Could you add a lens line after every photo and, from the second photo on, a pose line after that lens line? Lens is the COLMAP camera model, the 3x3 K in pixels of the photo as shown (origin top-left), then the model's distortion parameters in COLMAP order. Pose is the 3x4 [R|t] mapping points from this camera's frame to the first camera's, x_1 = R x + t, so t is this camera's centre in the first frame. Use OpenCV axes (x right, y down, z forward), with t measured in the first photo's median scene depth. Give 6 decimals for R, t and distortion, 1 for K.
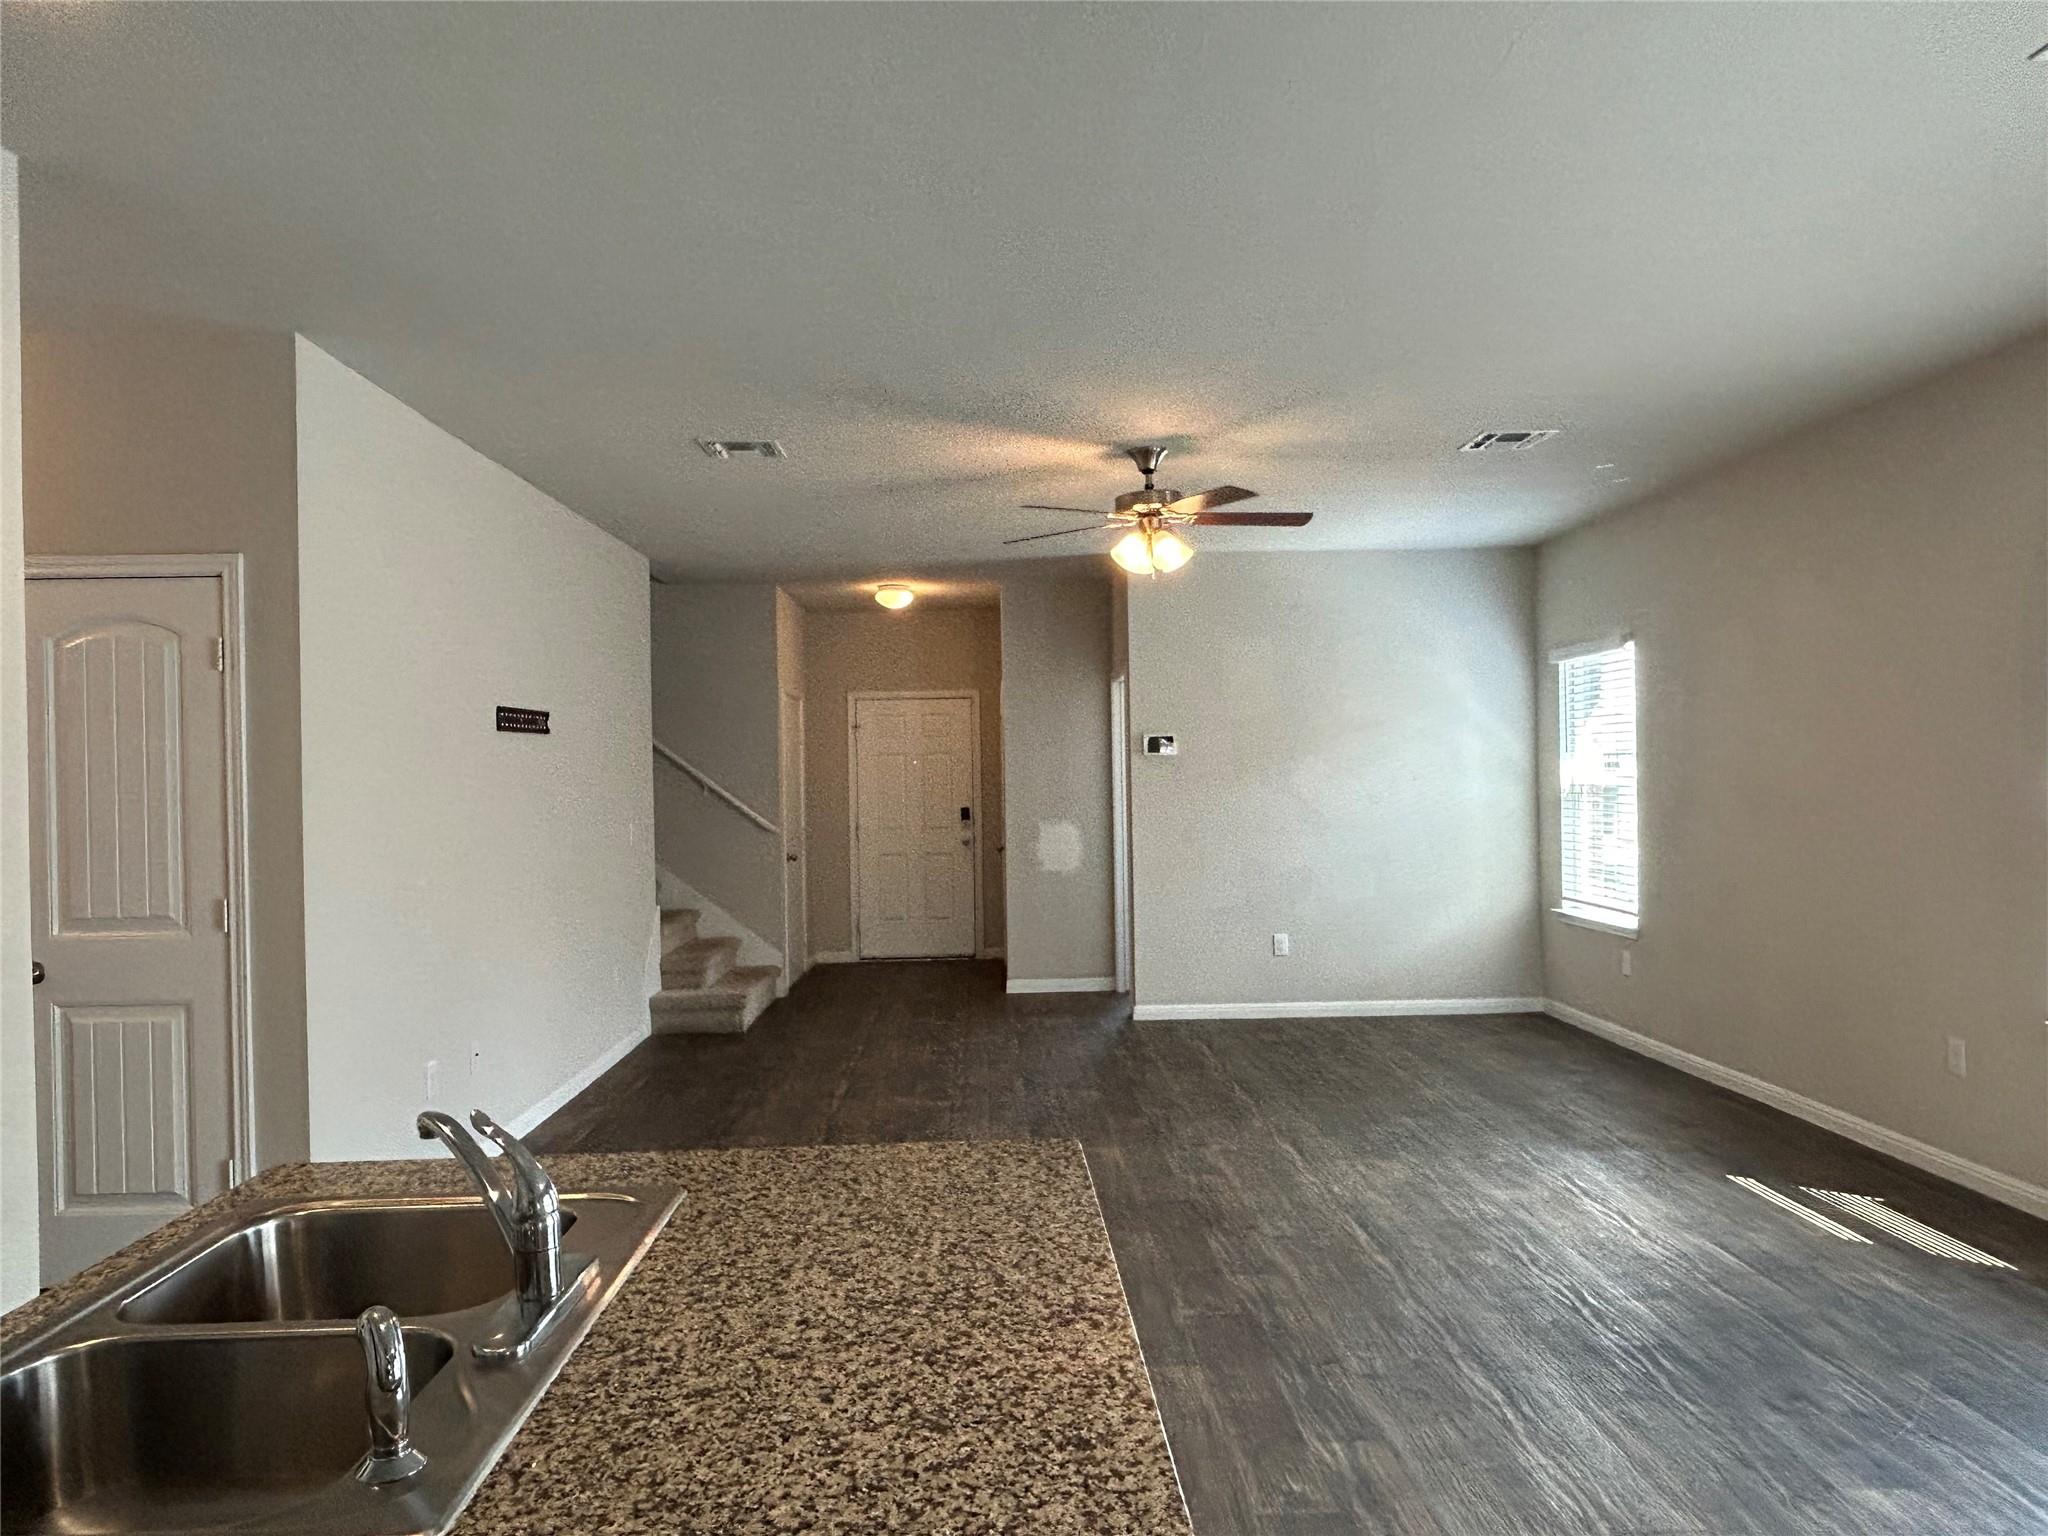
lens RADIAL K [[1388.7, 0, 1027.0], [0, 1388.7, 775.0], [0, 0, 1]] dist [0.011051, -0.012229]
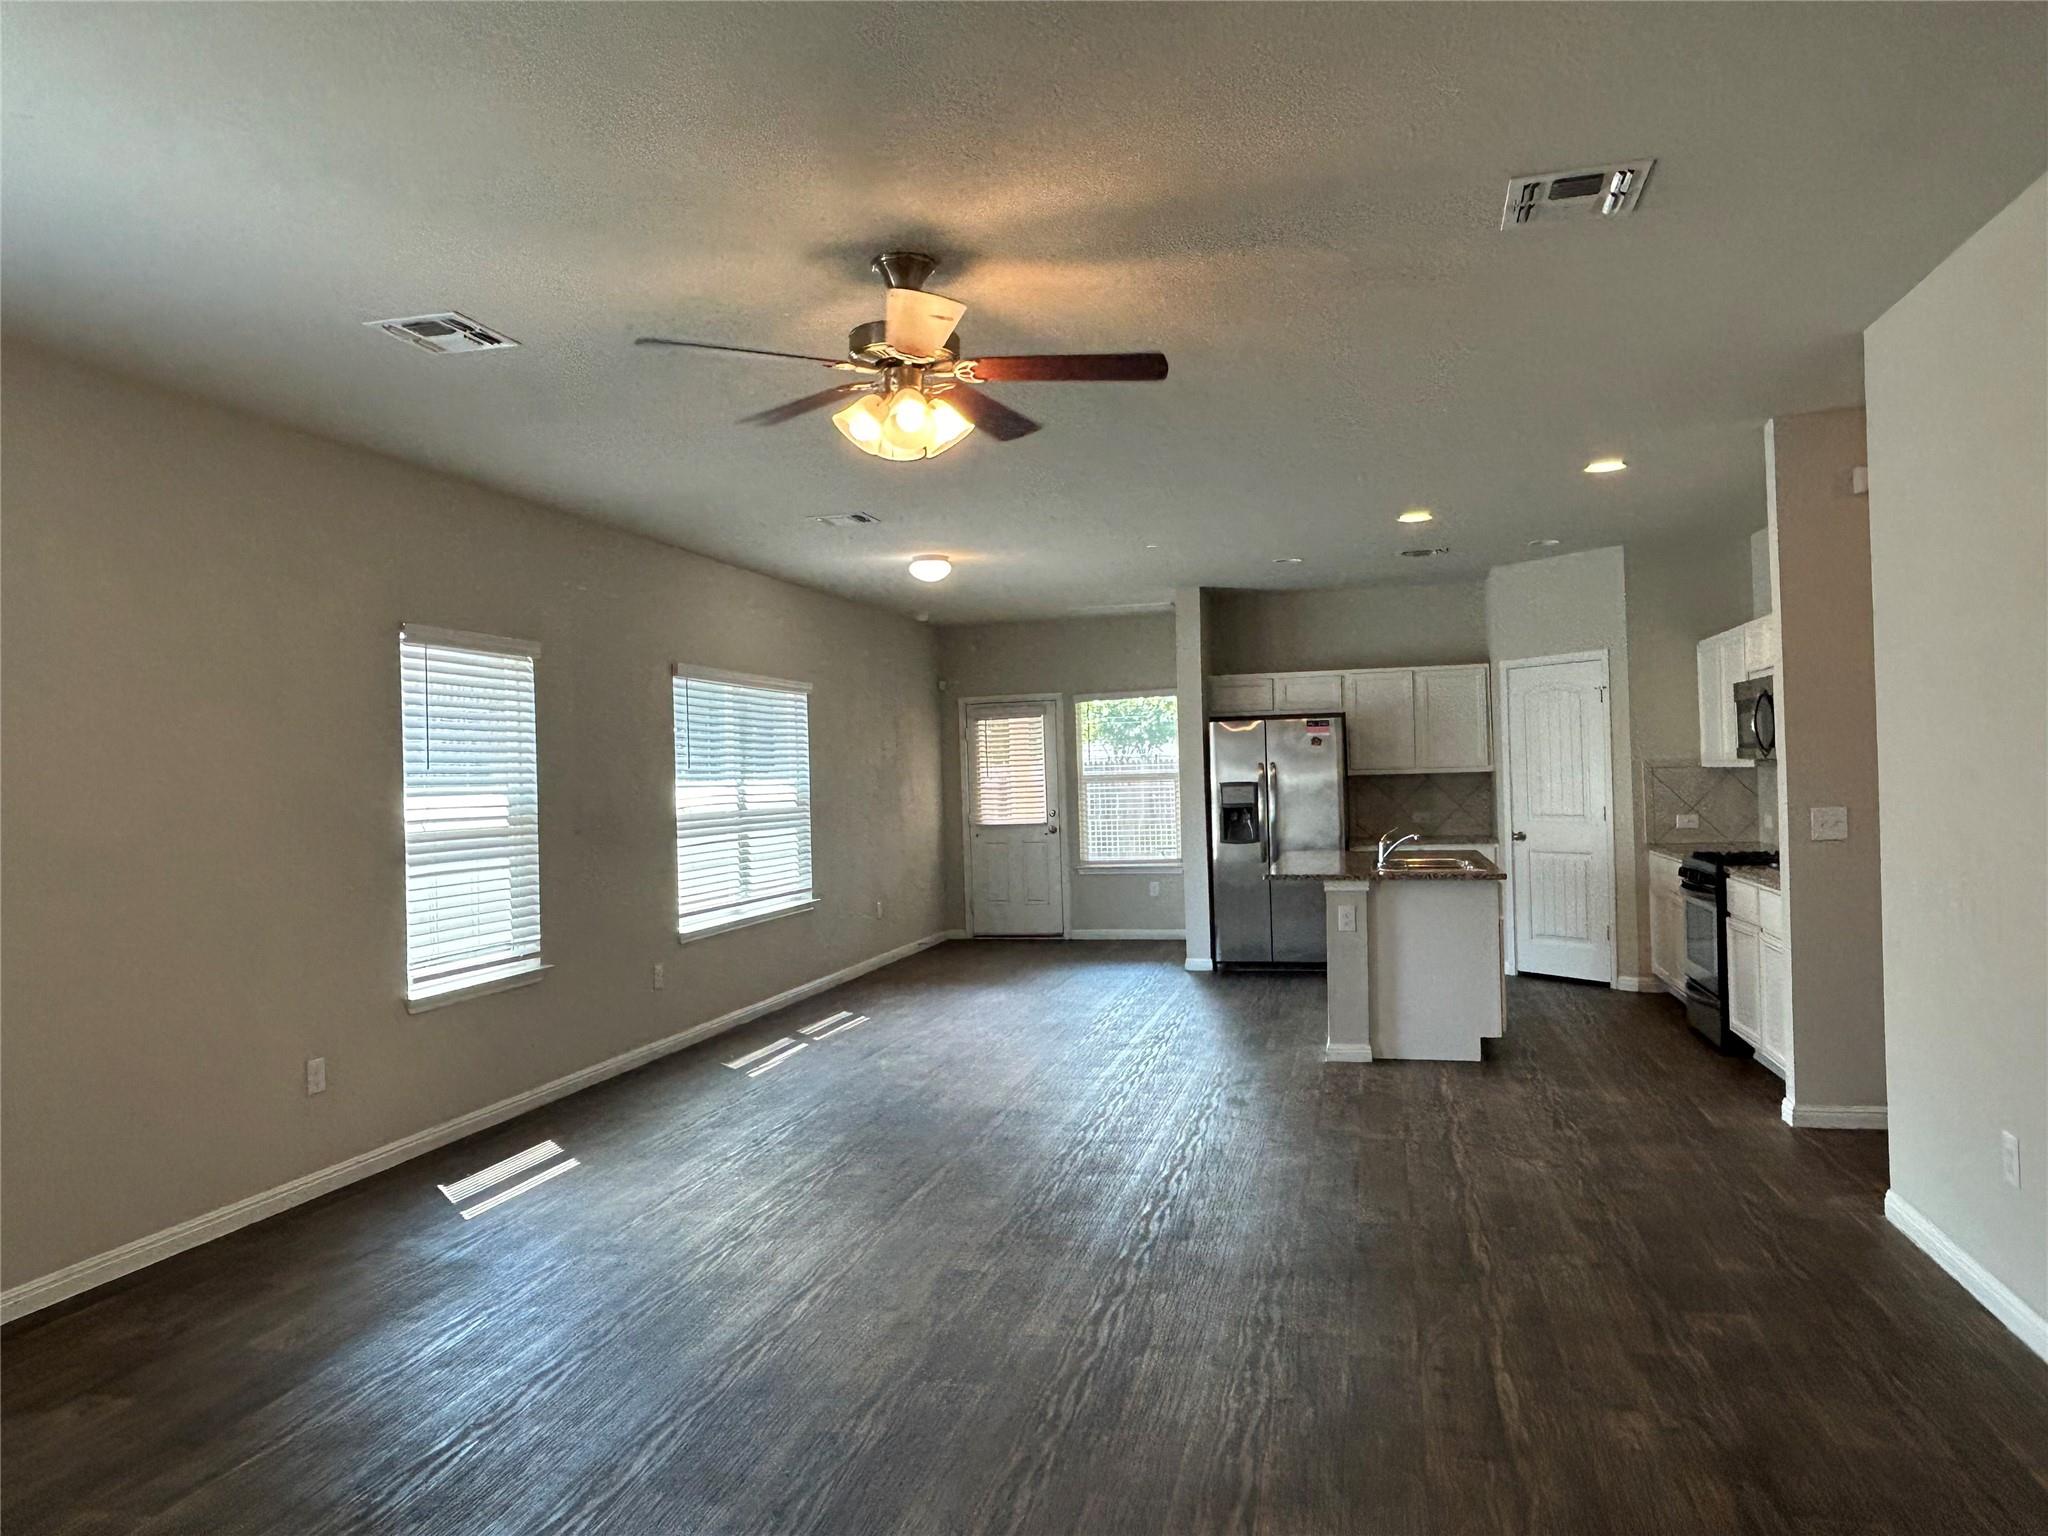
lens RADIAL K [[1388.7, 0, 1025.0], [0, 1388.7, 771.8], [0, 0, 1]] dist [0.011051, -0.012229]
pose [[-0.959170, 0.046815, 0.278929, -0.378450], [0.046406, 0.998890, -0.008072, 0.018614], [-0.278997, 0.005202, -0.960278, 4.691369]]
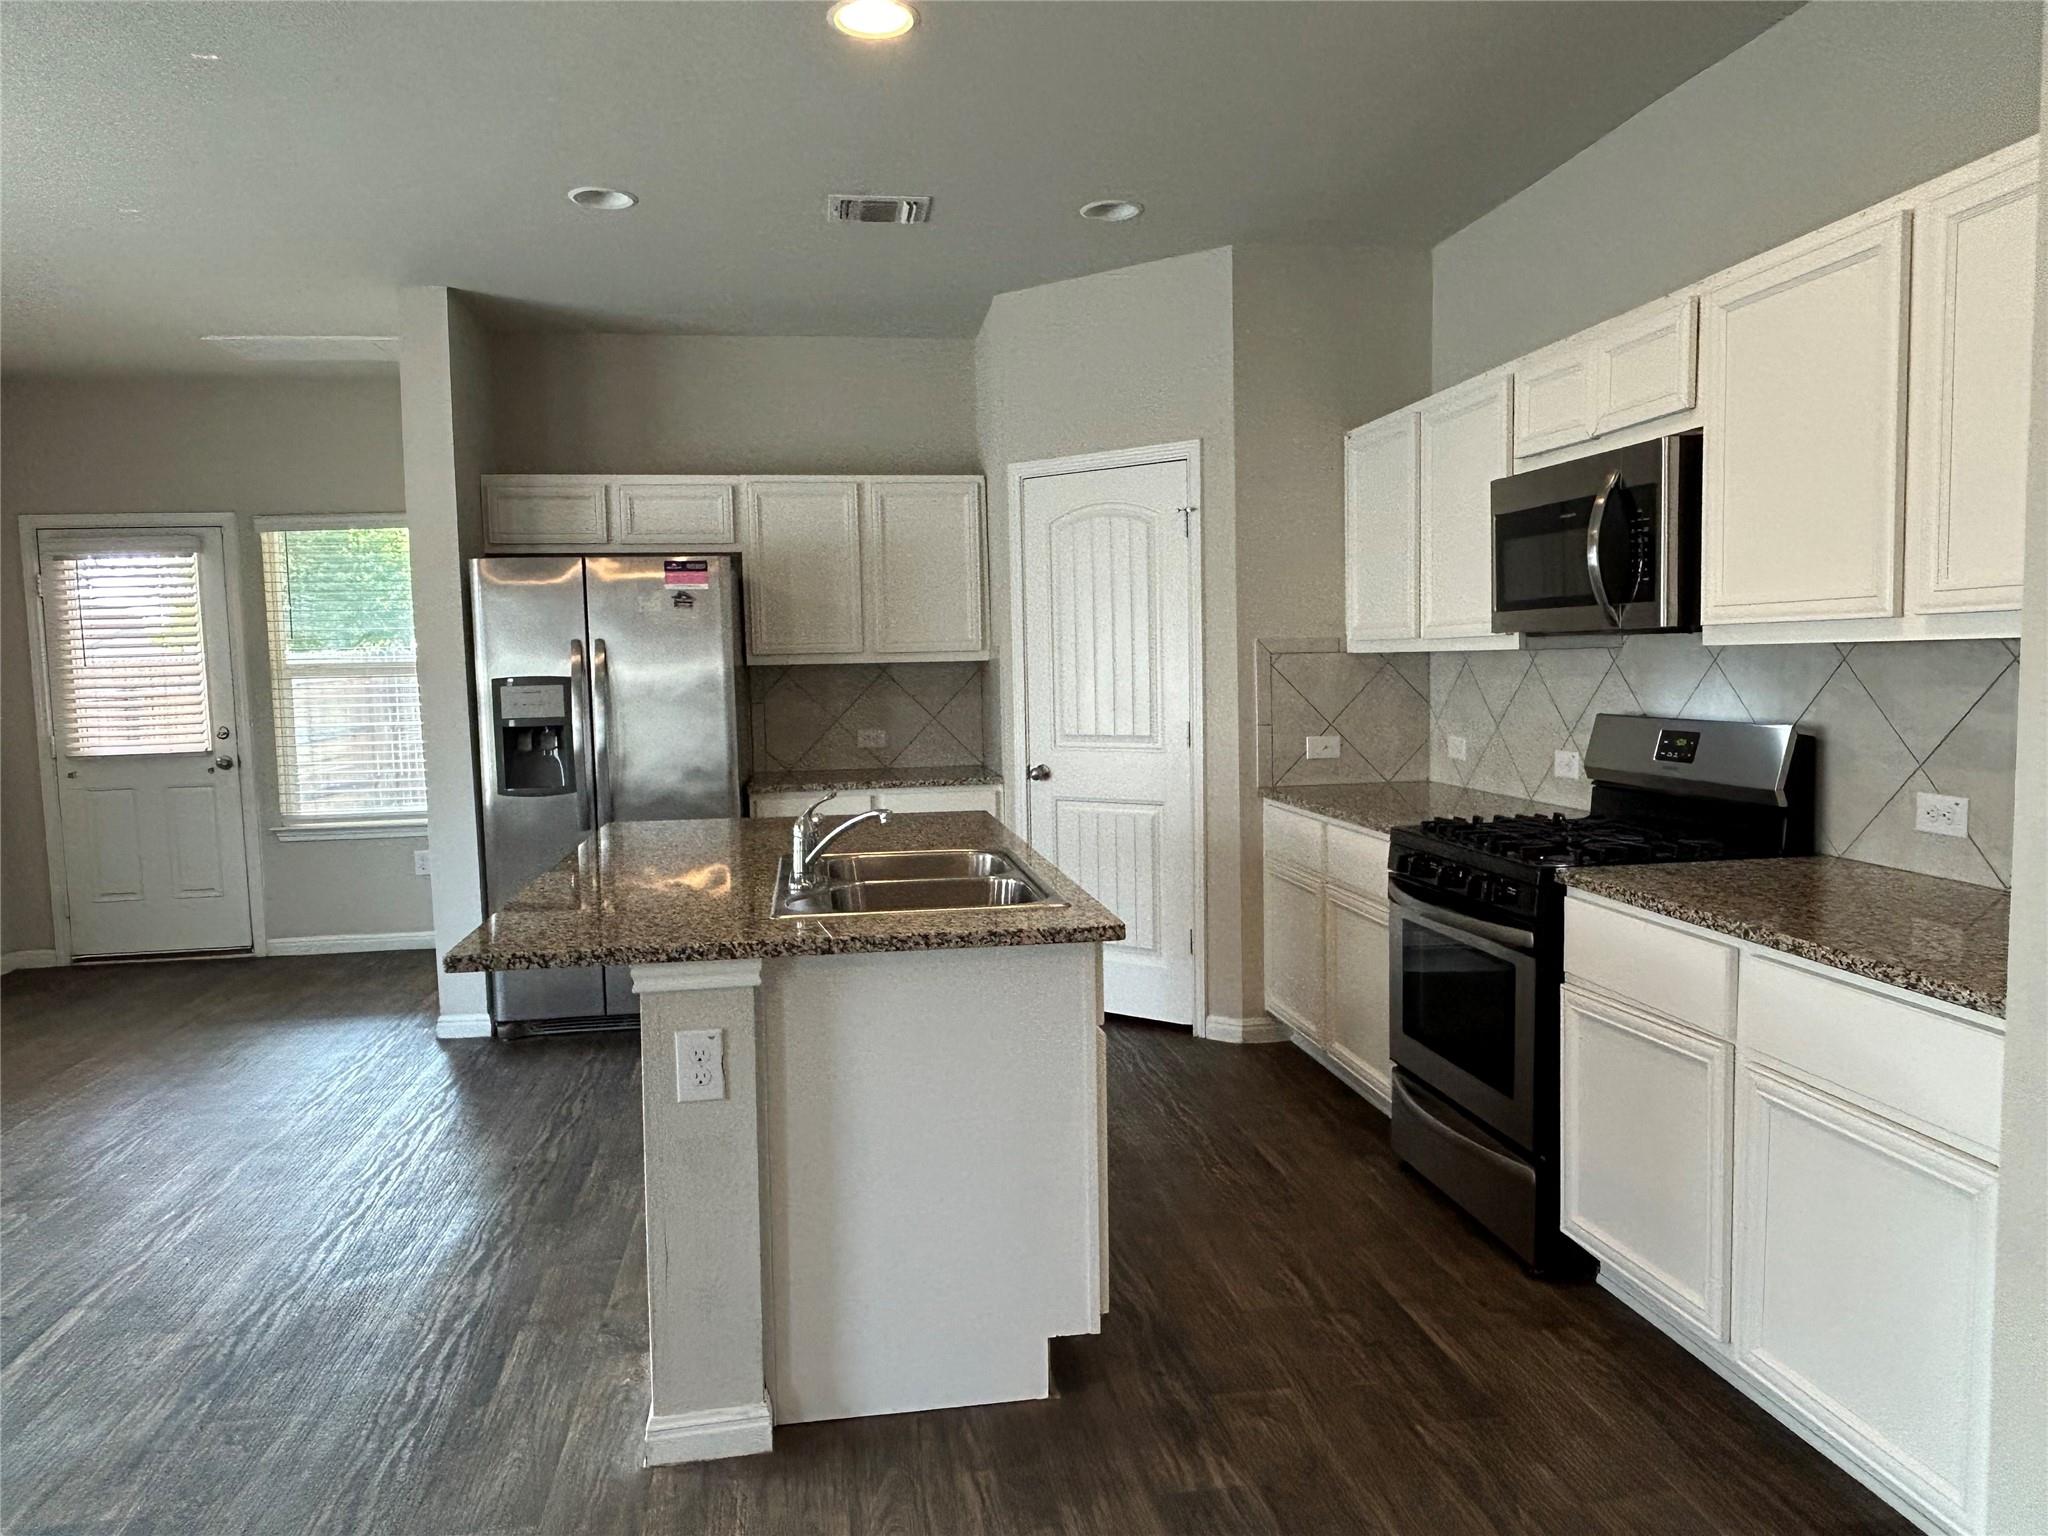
lens RADIAL K [[1388.7, 0, 1025.3], [0, 1388.7, 765.9], [0, 0, 1]] dist [0.011051, -0.012229]
pose [[-0.991971, 0.050298, -0.116033, -0.346894], [0.041182, 0.995970, 0.079667, 0.033642], [0.119572, 0.074249, -0.990045, 3.443057]]
